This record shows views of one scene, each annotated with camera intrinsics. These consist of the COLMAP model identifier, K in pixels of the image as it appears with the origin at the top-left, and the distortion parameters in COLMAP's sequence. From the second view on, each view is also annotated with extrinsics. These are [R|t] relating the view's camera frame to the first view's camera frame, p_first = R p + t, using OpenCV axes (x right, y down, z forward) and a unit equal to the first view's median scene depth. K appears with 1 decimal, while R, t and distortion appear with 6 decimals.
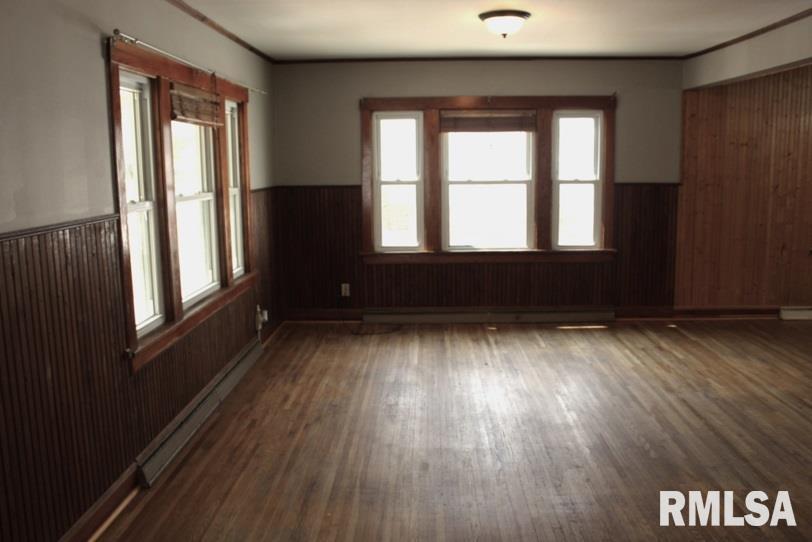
lens RADIAL K [[690.9, 0, 406.0], [0, 690.9, 271.0], [0, 0, 1]] dist [-0.160488, 0.144033]
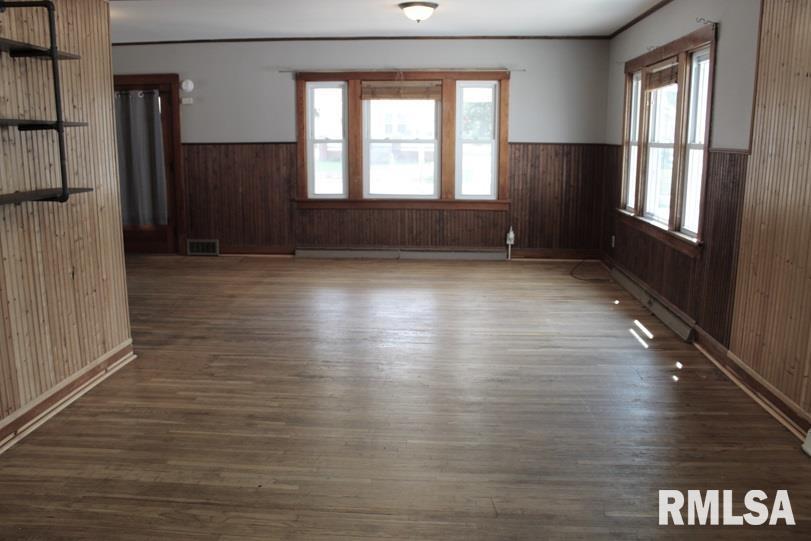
lens RADIAL K [[690.0, 0, 405.5], [0, 690.0, 270.5], [0, 0, 1]] dist [-0.160488, 0.144033]
pose [[-0.039056, 0.201864, -0.978634, 1.087453], [-0.157617, 0.965876, 0.205523, -0.107002], [0.986728, 0.162276, -0.005906, 0.764019]]
